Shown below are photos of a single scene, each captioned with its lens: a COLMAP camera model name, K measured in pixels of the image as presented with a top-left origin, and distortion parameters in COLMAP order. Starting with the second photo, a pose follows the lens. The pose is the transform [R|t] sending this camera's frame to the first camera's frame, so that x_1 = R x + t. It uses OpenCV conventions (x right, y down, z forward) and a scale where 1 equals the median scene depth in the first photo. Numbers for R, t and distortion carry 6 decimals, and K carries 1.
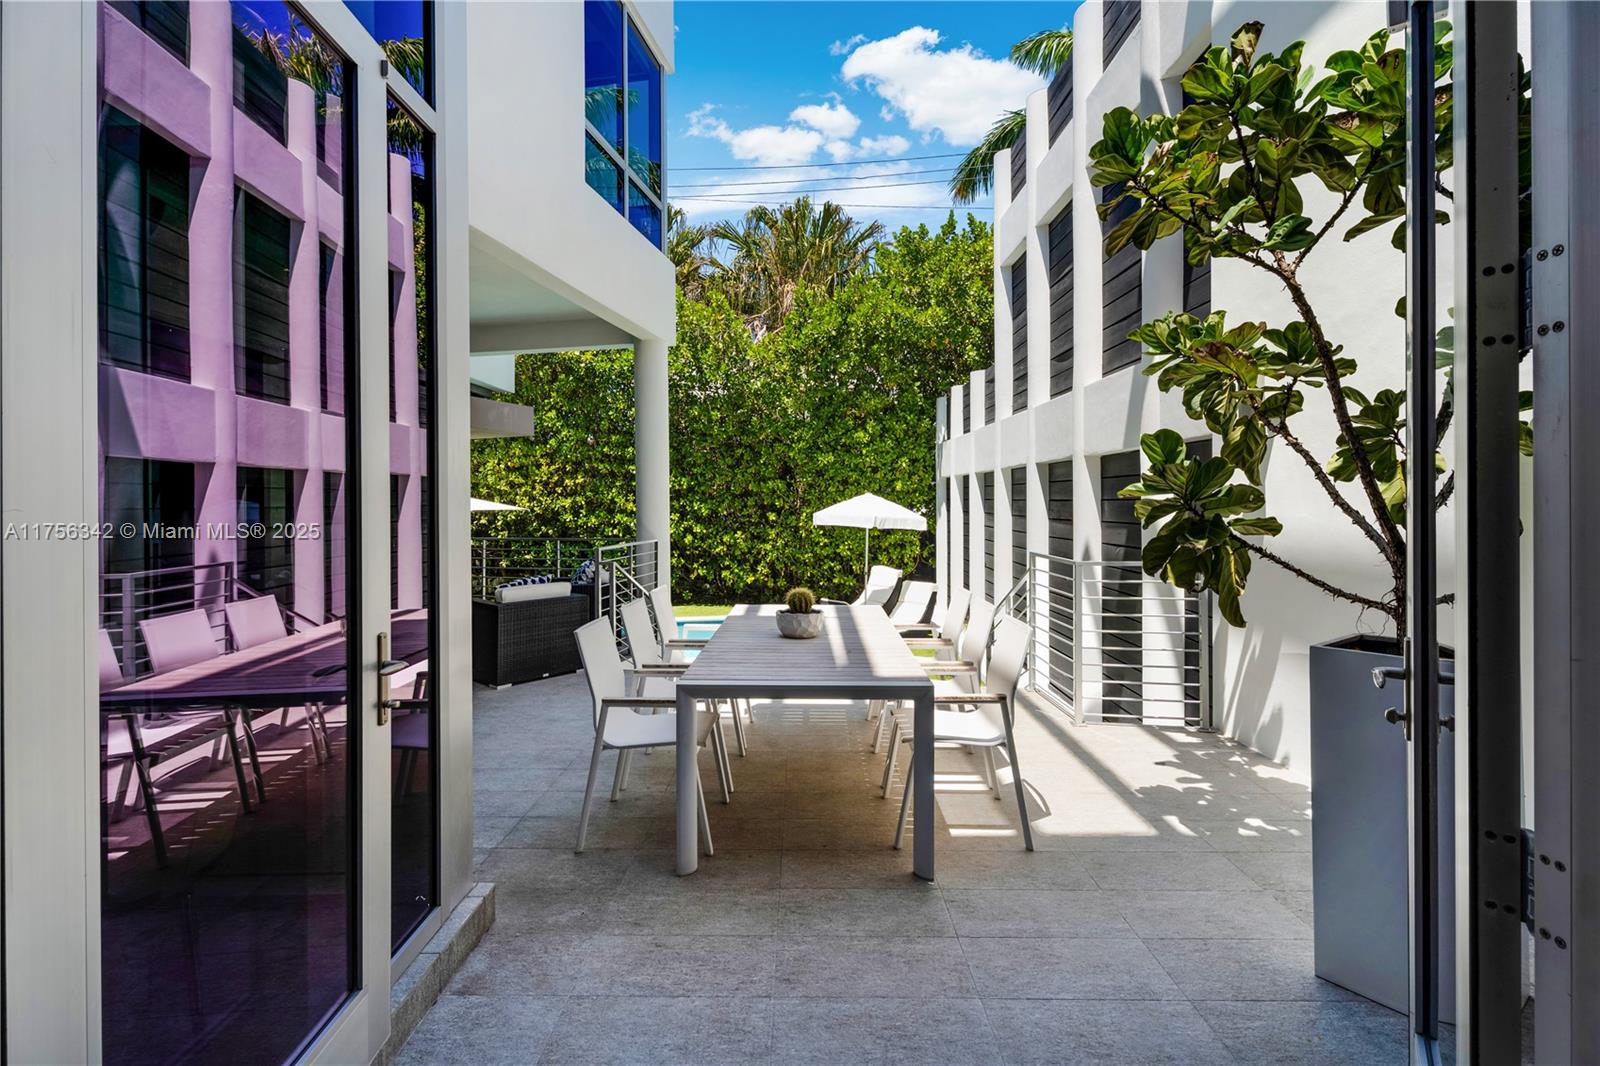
lens RADIAL K [[713.2, 0, 780.5], [0, 713.2, 500.2], [0, 0, 1]] dist [0.004327, -0.001282]
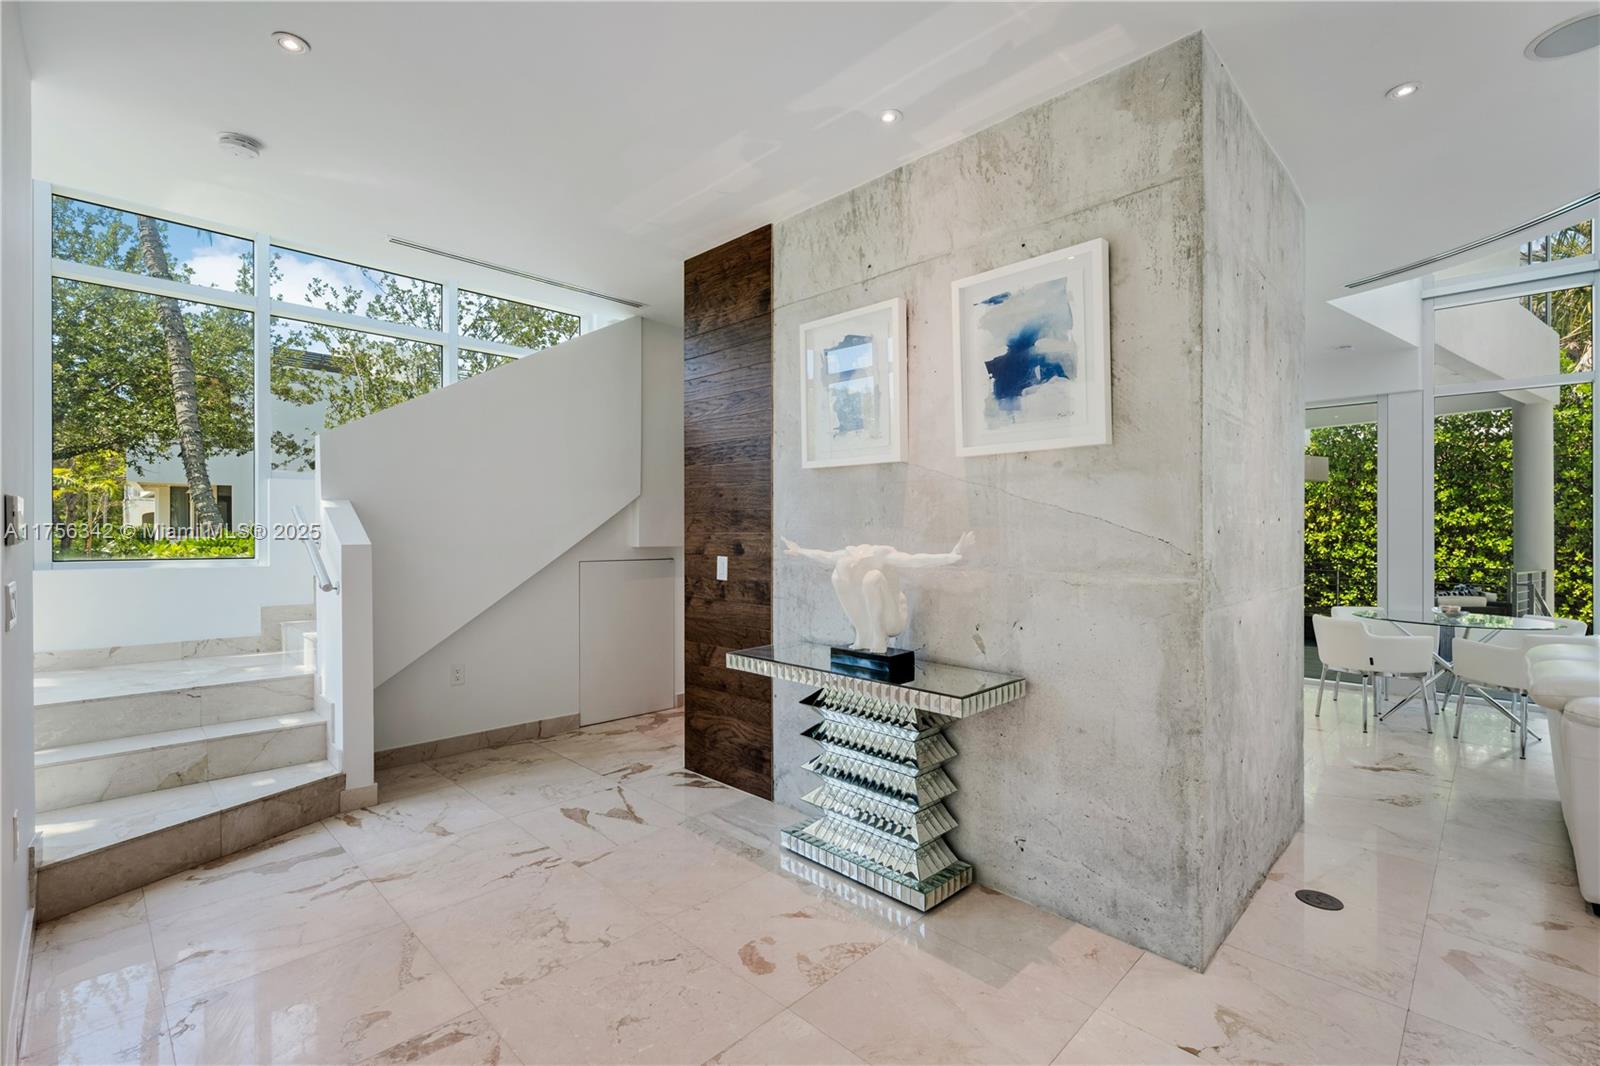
lens RADIAL K [[713.2, 0, 782.6], [0, 713.2, 527.8], [0, 0, 1]] dist [0.004327, -0.001282]
pose [[0.720261, 0.007381, -0.693664, -0.628978], [-0.011286, 0.999936, -0.001079, 0.000580], [0.693611, 0.008606, 0.720298, -1.815457]]
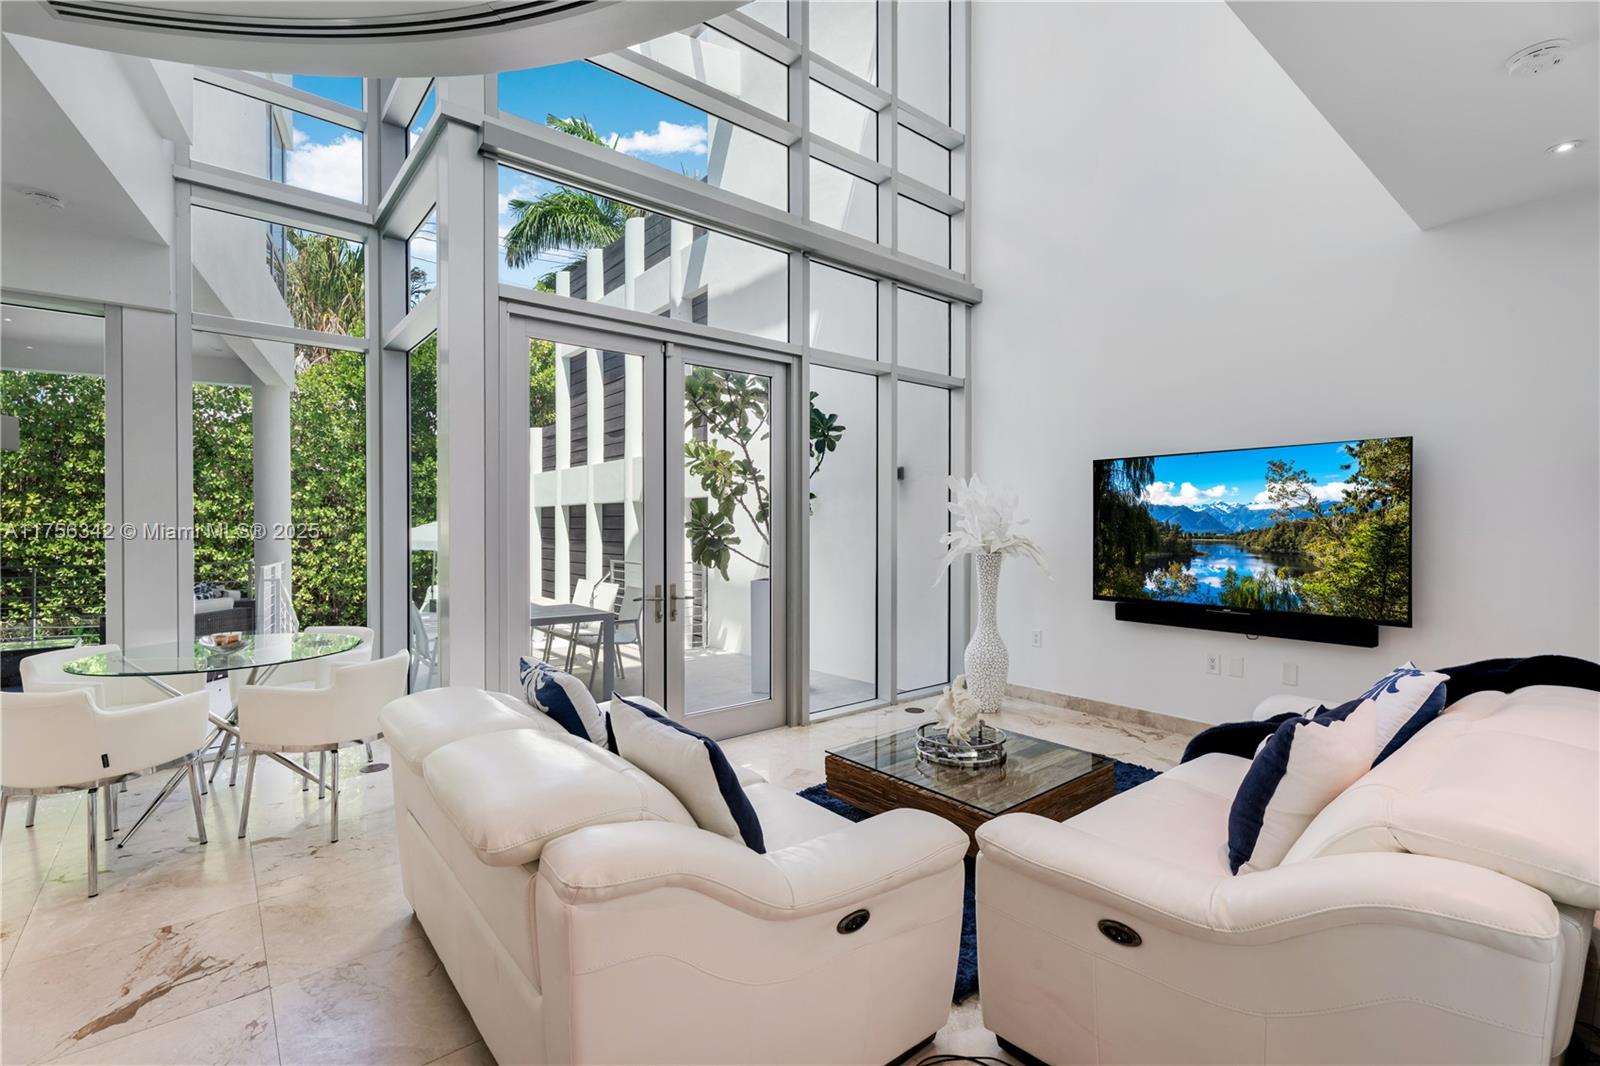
lens RADIAL K [[713.2, 0, 785.4], [0, 713.2, 525.6], [0, 0, 1]] dist [0.004327, -0.001282]
pose [[0.762722, 0.006841, 0.646690, -0.724186], [-0.005470, 0.999977, -0.004127, -0.004080], [-0.646703, -0.000390, 0.762742, -0.918129]]
